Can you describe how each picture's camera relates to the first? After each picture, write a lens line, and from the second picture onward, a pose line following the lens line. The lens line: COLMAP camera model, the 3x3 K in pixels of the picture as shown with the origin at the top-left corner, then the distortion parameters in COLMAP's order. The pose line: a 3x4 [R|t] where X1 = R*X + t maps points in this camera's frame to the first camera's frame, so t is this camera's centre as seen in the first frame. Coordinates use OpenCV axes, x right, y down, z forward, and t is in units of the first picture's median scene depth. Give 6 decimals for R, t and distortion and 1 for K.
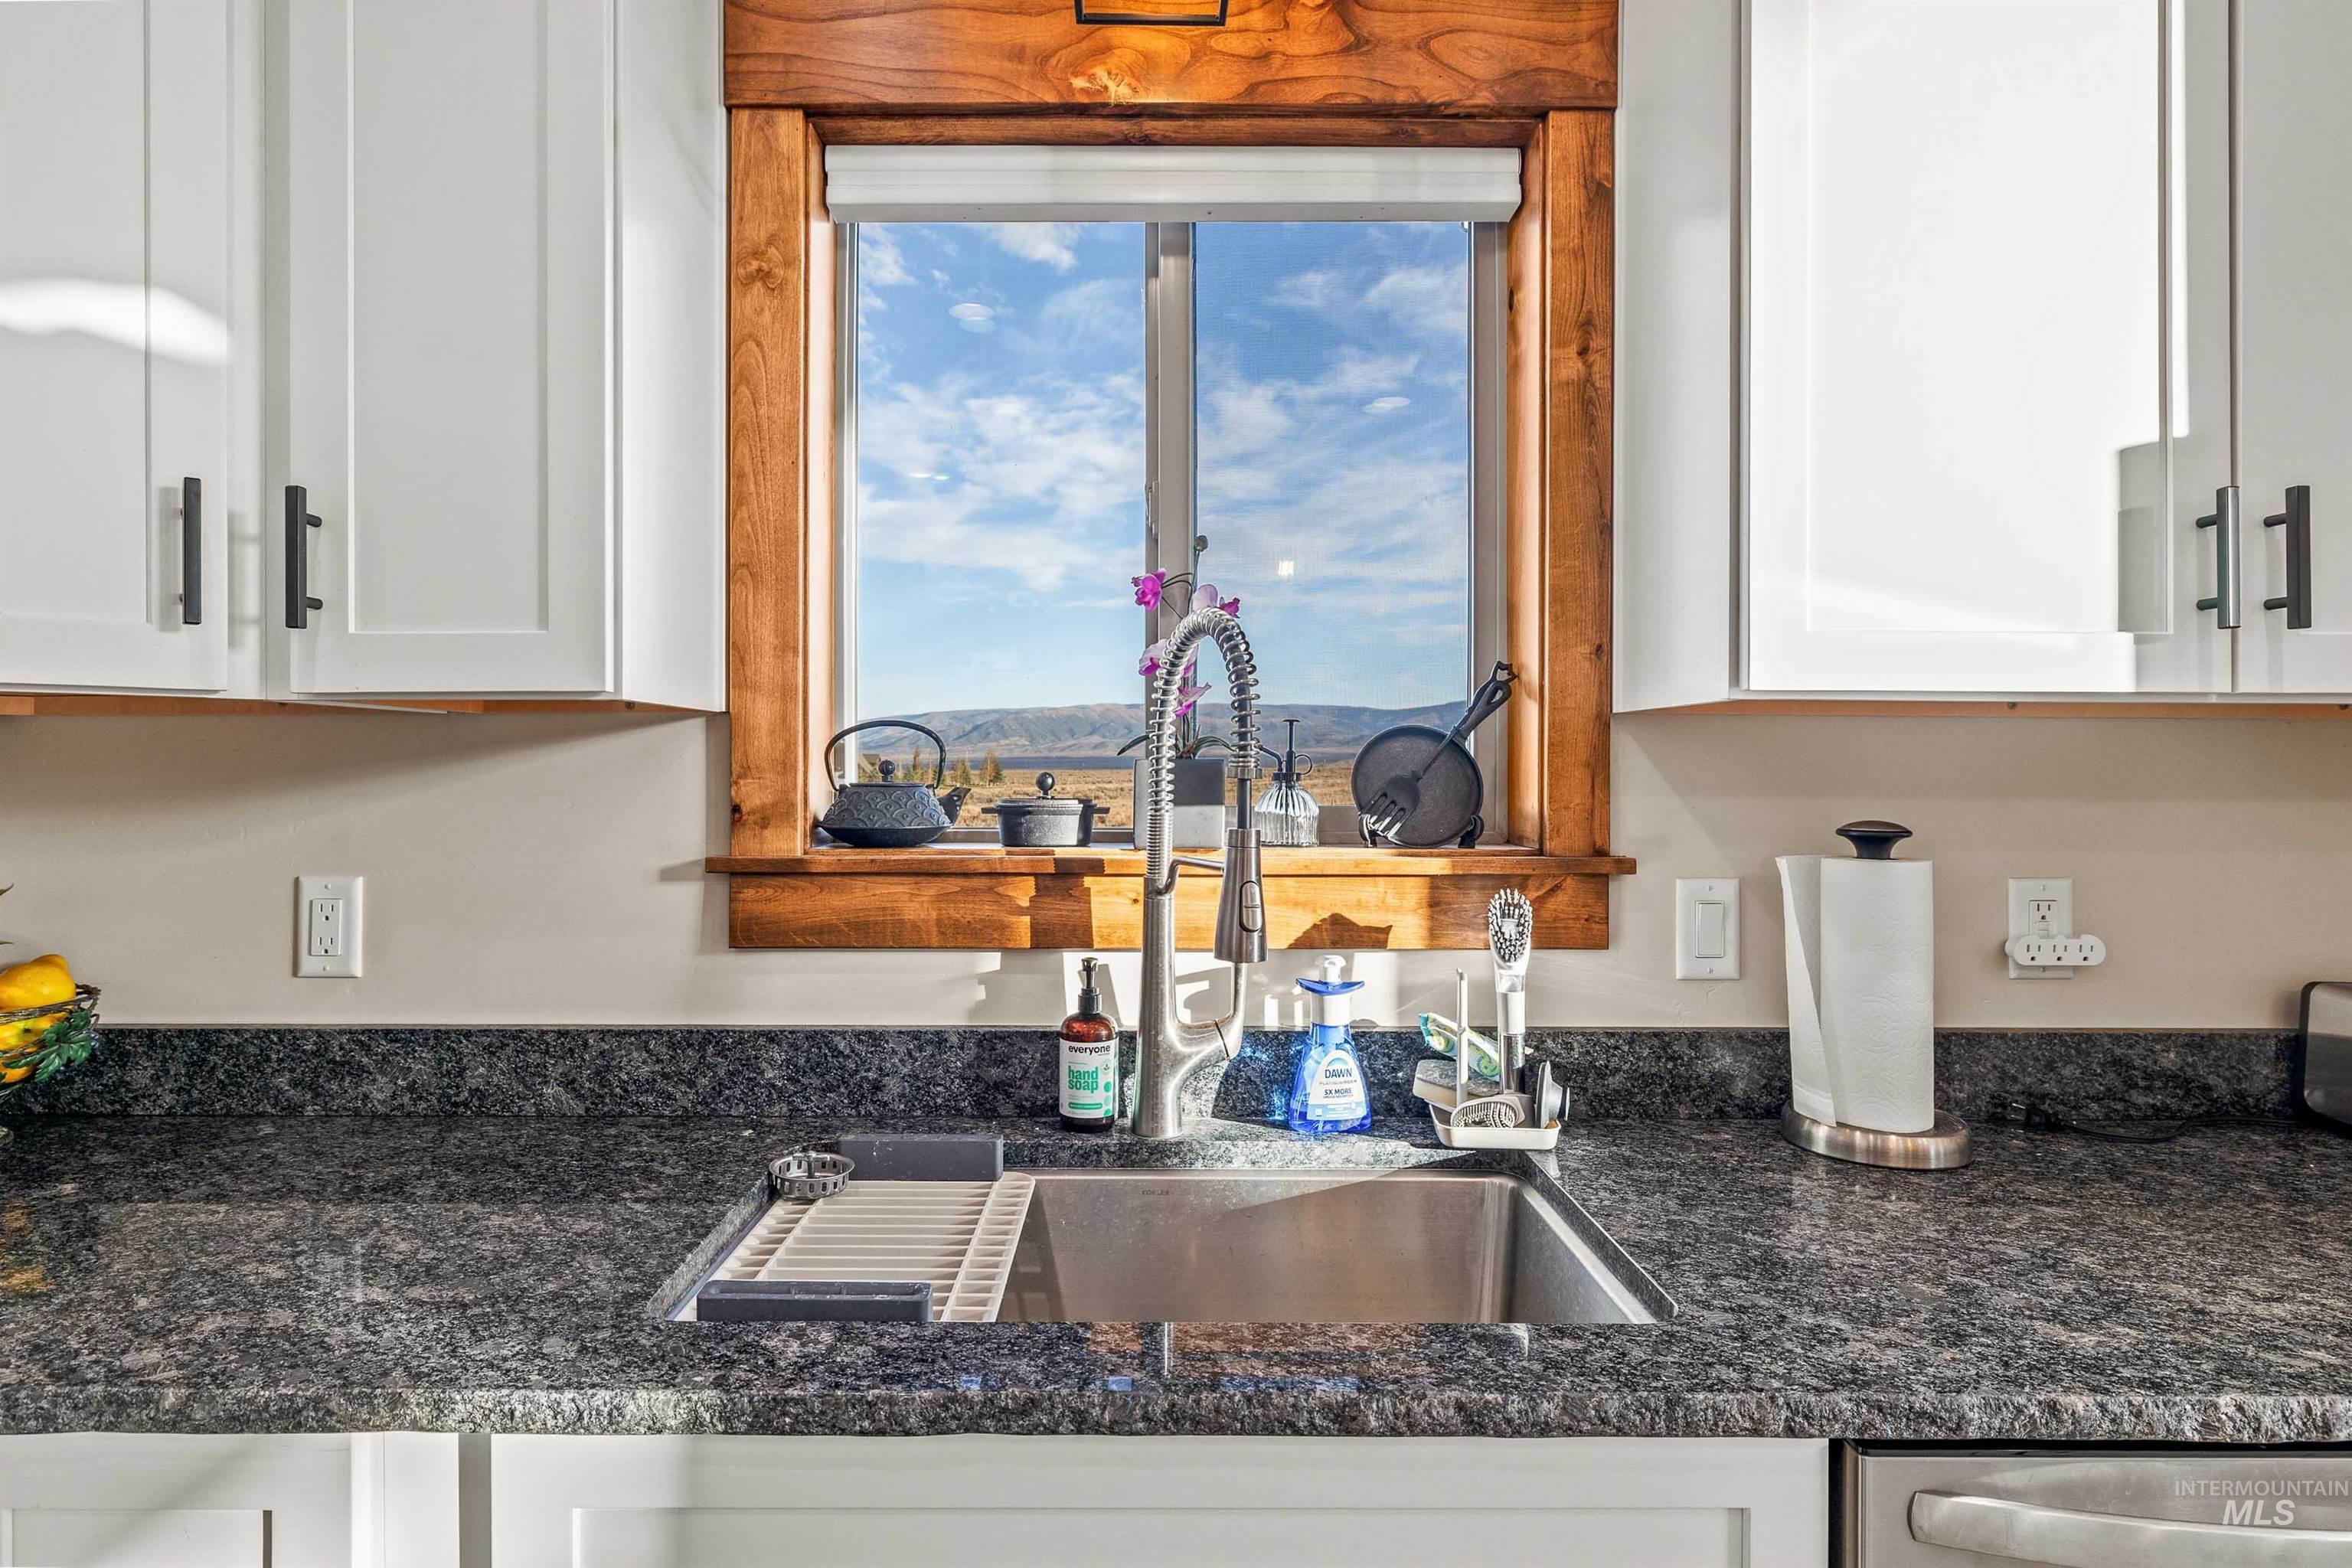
lens RADIAL K [[1215.3, 0, 1159.8], [0, 1215.3, 765.6], [0, 0, 1]] dist [0.002600, 0.000011]
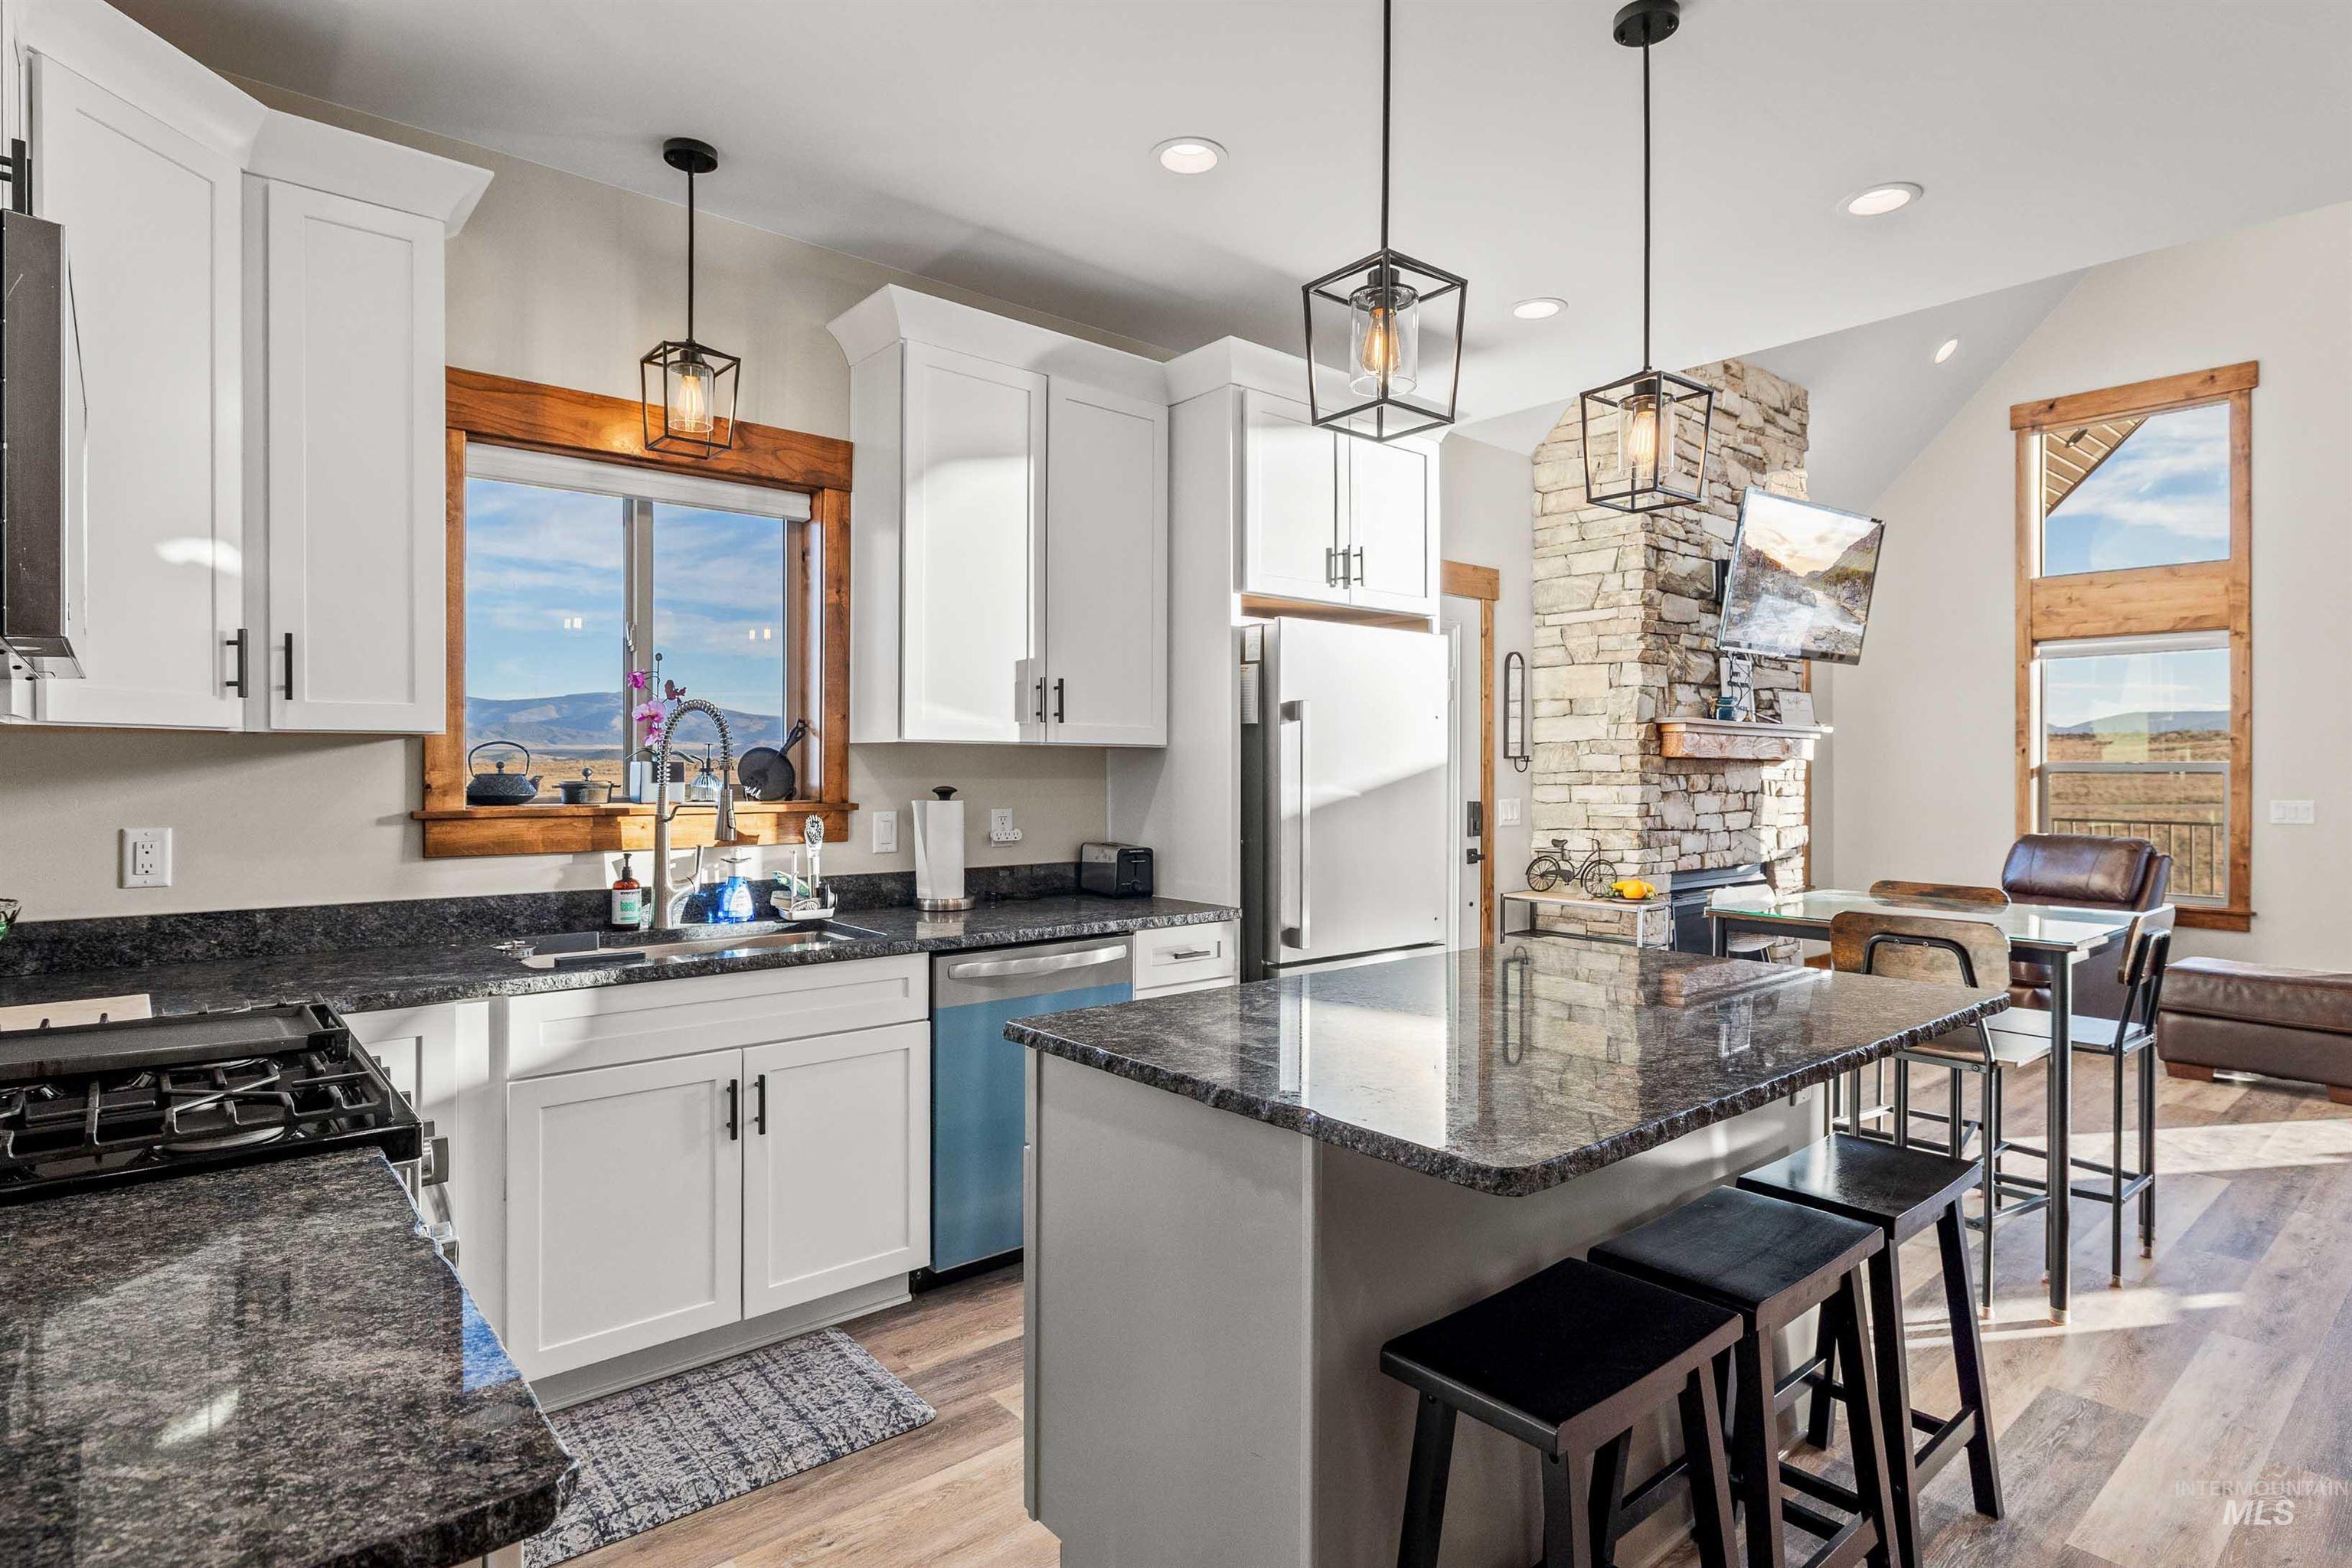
lens RADIAL K [[1215.3, 0, 1159.8], [0, 1215.3, 765.6], [0, 0, 1]] dist [0.002600, 0.000011]
pose [[0.771558, 0.002062, 0.636155, -0.688054], [-0.003648, 0.999993, 0.001183, -0.004256], [-0.636148, -0.003233, 0.771560, -1.253373]]
